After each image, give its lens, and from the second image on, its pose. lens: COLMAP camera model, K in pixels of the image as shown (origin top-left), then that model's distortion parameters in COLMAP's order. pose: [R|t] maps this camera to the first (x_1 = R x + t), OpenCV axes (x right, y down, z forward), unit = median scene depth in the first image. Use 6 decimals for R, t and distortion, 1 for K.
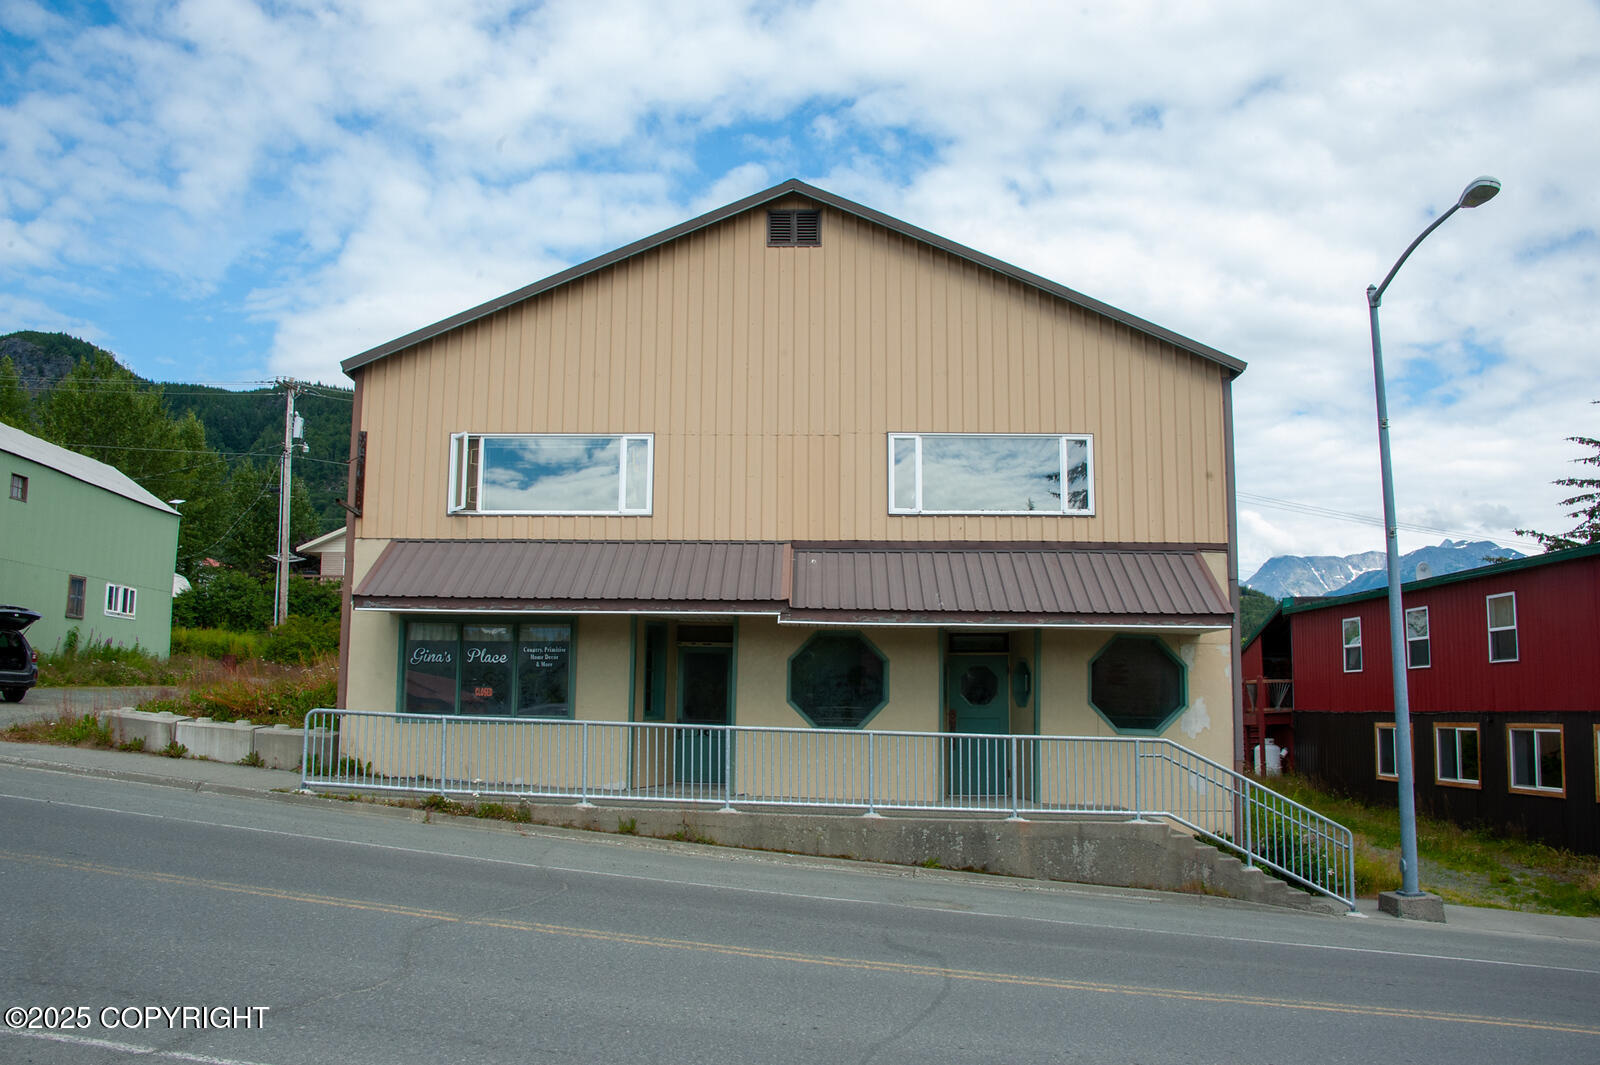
lens RADIAL K [[1283.9, 0, 800.0], [0, 1283.9, 532.5], [0, 0, 1]] dist [-0.114675, 0.007806]
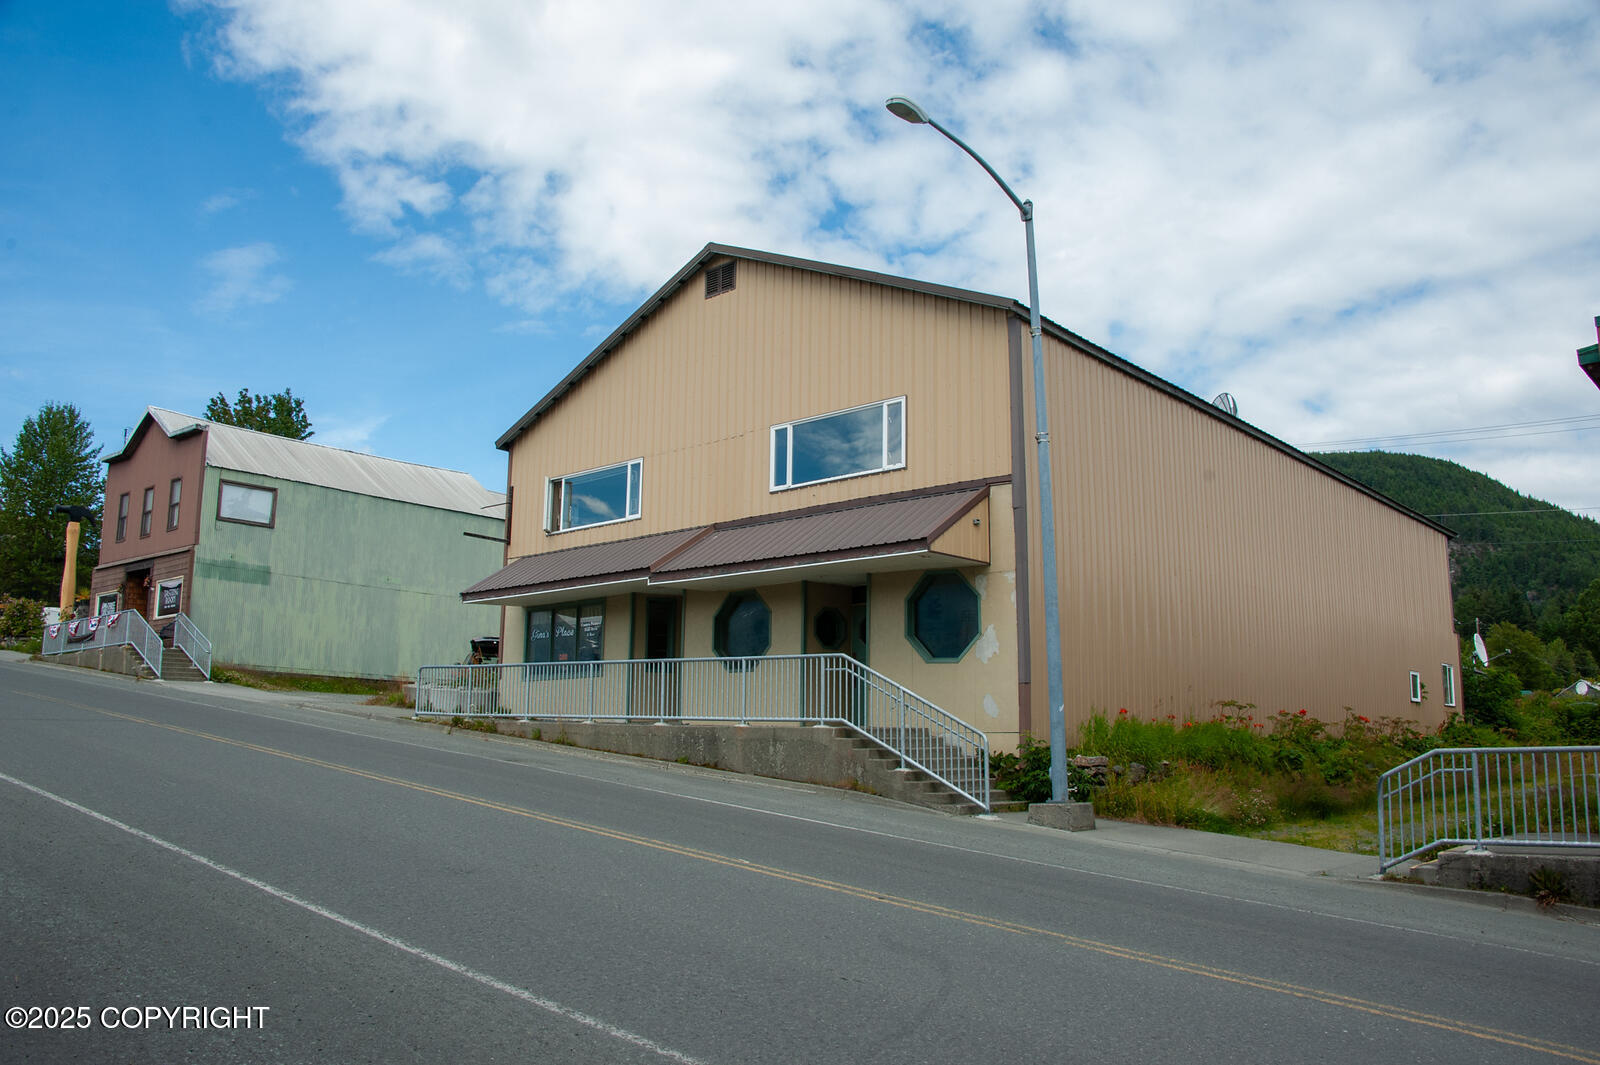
lens RADIAL K [[1283.9, 0, 800.0], [0, 1283.9, 532.5], [0, 0, 1]] dist [-0.114675, 0.007806]
pose [[0.750928, -0.119651, -0.649454, 0.898545], [0.085739, 0.992790, -0.083769, 0.131334], [0.654795, 0.007221, 0.755772, 0.100232]]
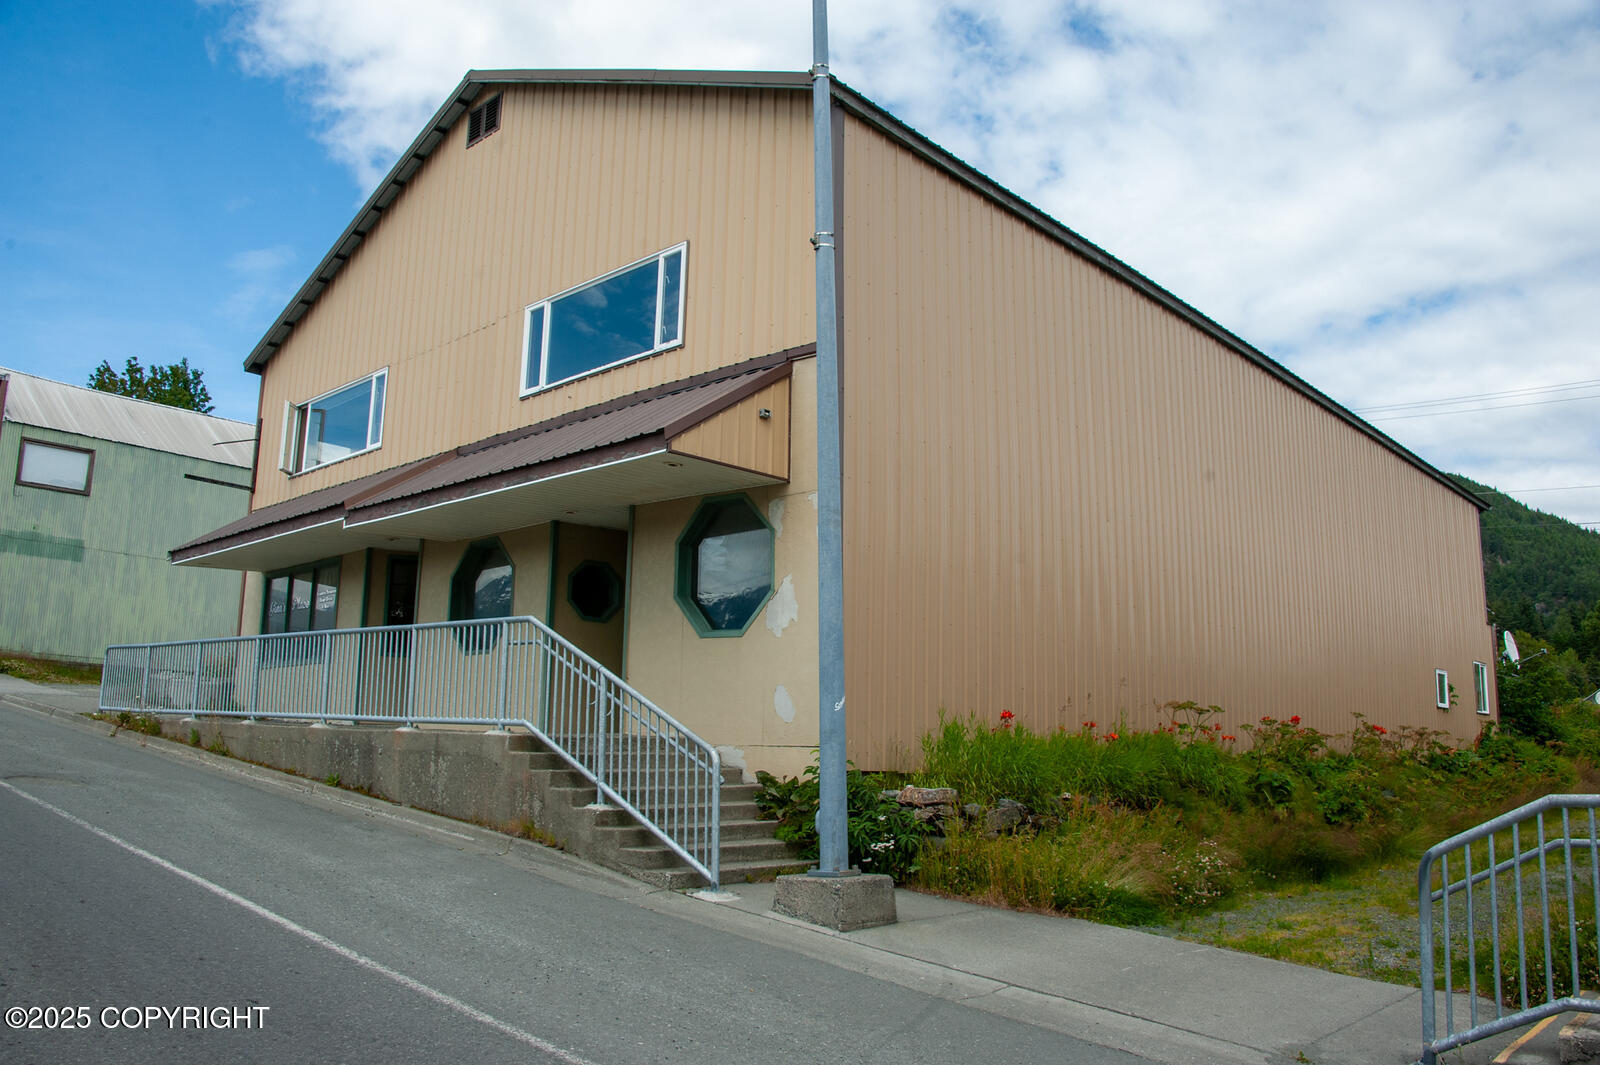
lens RADIAL K [[1260.4, 0, 800.0], [0, 1260.4, 532.5], [0, 0, 1]] dist [-0.118567, 0.004684]
pose [[0.741416, -0.122812, -0.659712, 0.764174], [0.080777, 0.992295, -0.093944, 0.172160], [0.666166, 0.016362, 0.745624, 0.515978]]
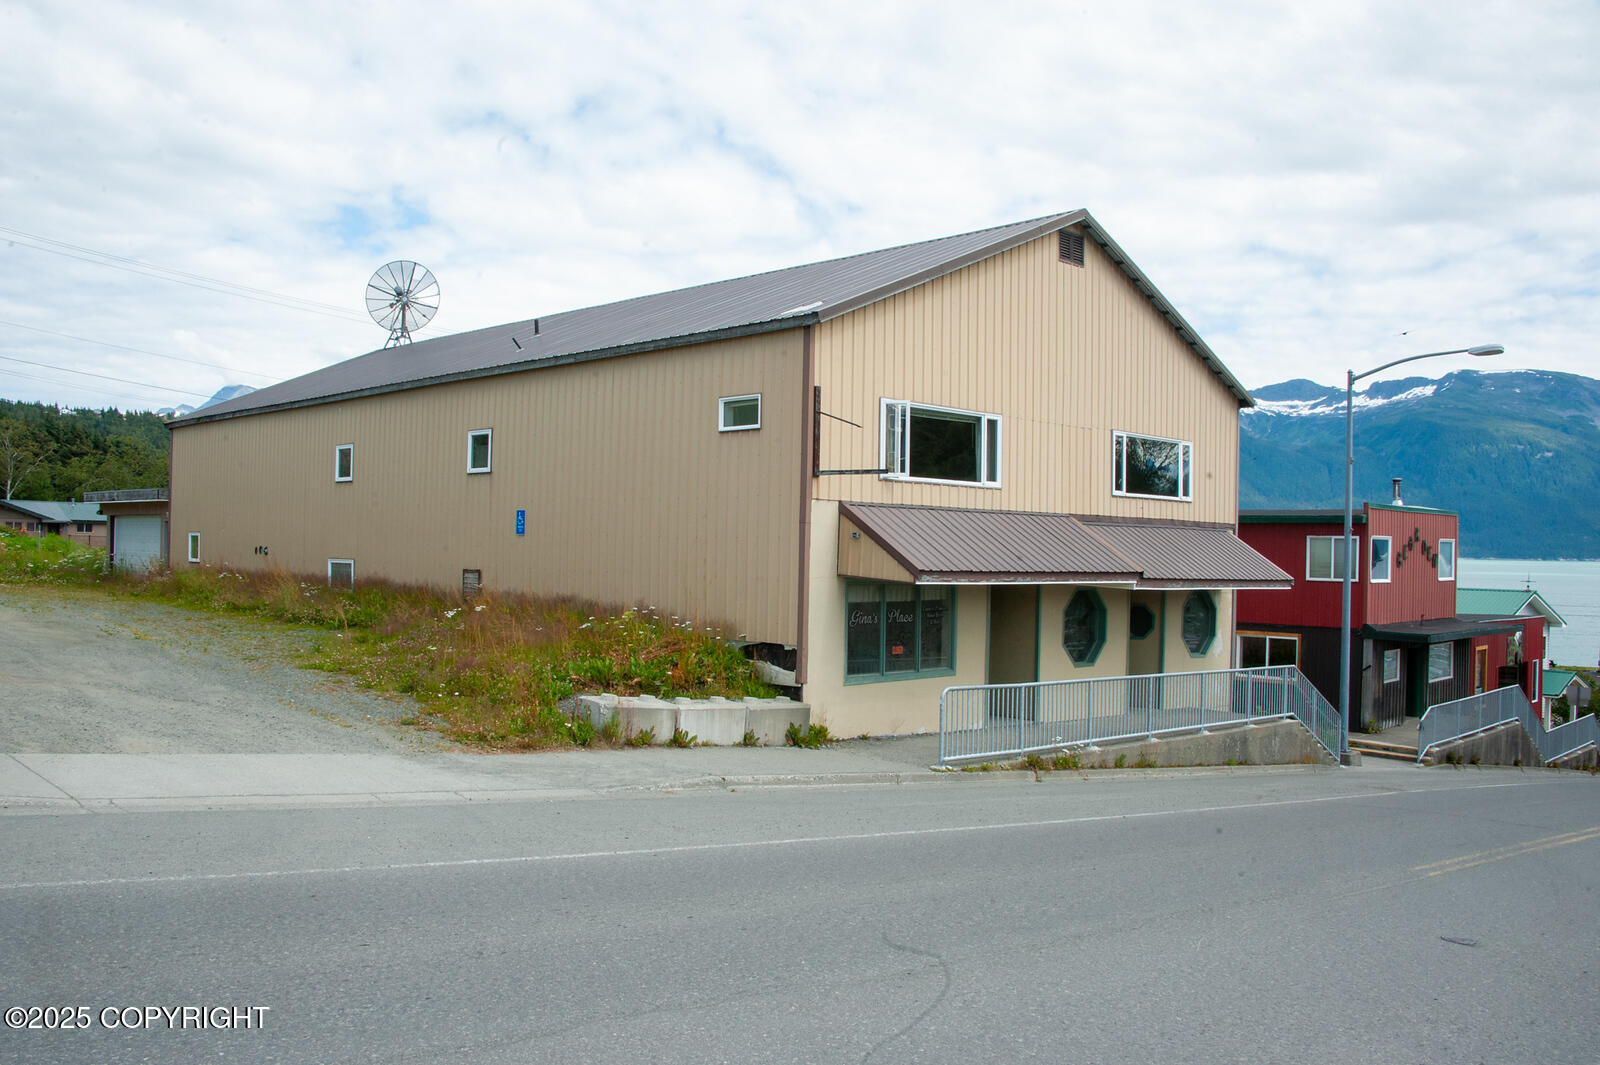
lens RADIAL K [[1283.9, 0, 800.0], [0, 1283.9, 532.5], [0, 0, 1]] dist [-0.114675, 0.007806]
pose [[0.709125, 0.017378, 0.704868, -1.067801], [-0.109015, 0.990377, 0.085256, -0.053269], [-0.696604, -0.137298, 0.704196, 0.326903]]
